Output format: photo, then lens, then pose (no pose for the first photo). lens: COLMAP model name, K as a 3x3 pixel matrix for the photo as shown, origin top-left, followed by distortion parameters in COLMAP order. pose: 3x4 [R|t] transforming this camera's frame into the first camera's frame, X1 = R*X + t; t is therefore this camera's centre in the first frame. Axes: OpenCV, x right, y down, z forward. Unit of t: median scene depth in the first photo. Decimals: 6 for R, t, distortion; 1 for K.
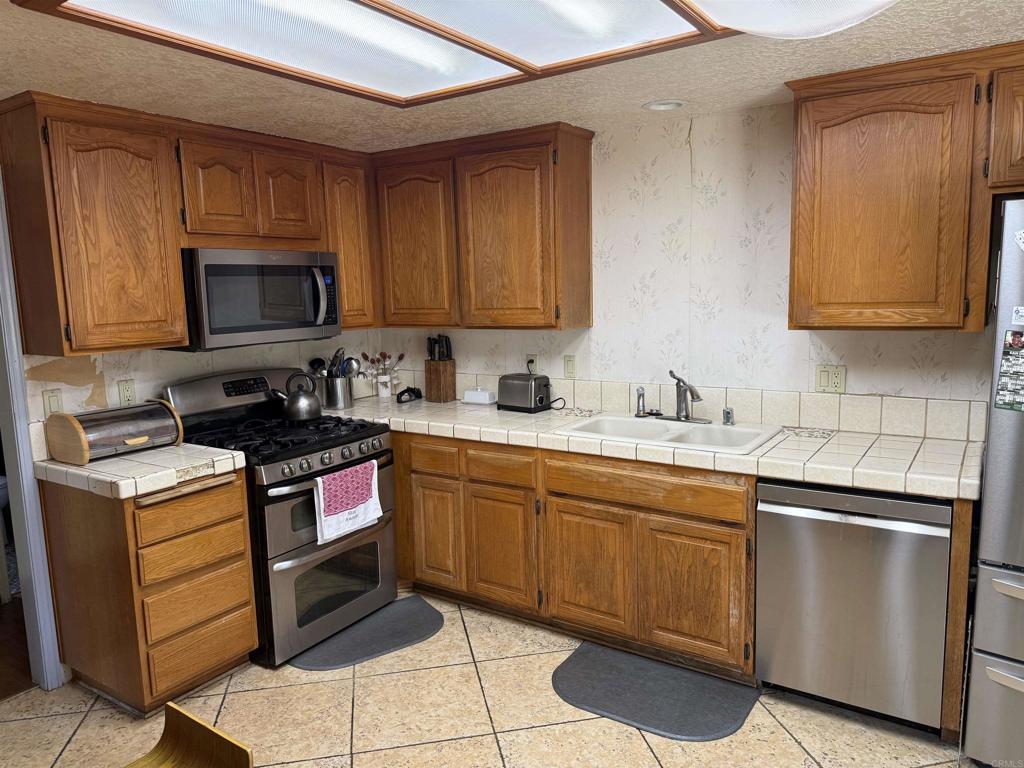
lens RADIAL K [[719.3, 0, 512.0], [0, 719.3, 384.0], [0, 0, 1]] dist [0.077087, -0.089501]
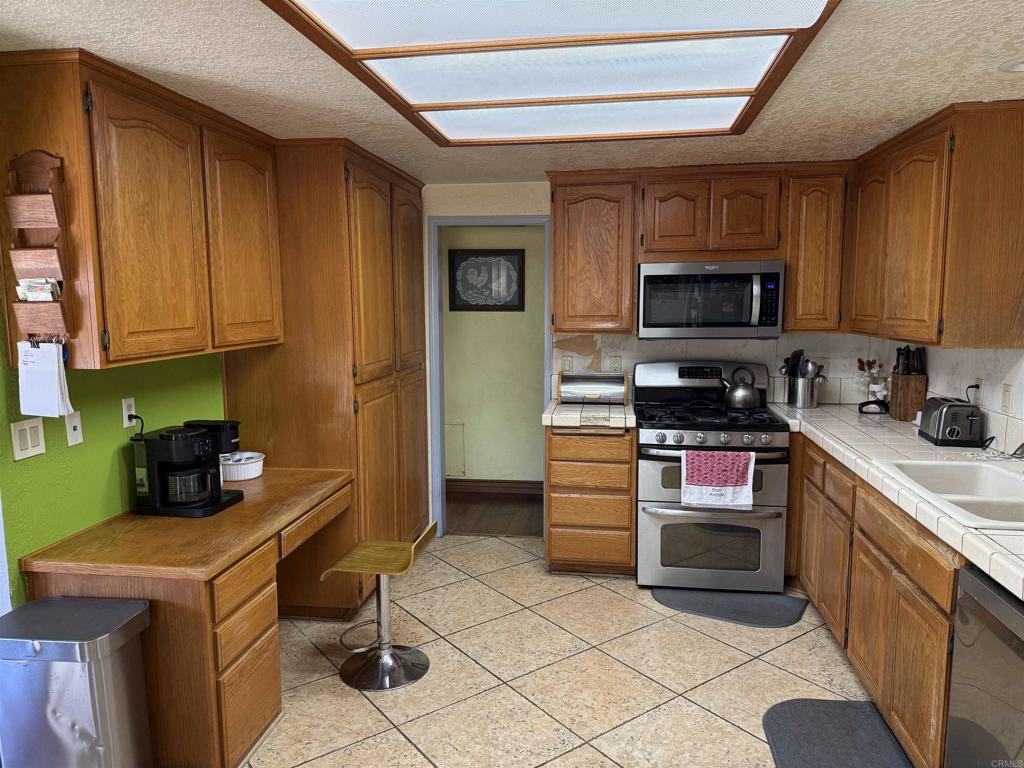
lens RADIAL K [[719.3, 0, 512.0], [0, 719.3, 384.0], [0, 0, 1]] dist [0.077087, -0.089501]
pose [[0.429713, 0.133346, -0.893065, 0.662365], [-0.128895, 0.987966, 0.085496, -0.045596], [0.893718, 0.078373, 0.441730, 0.197085]]
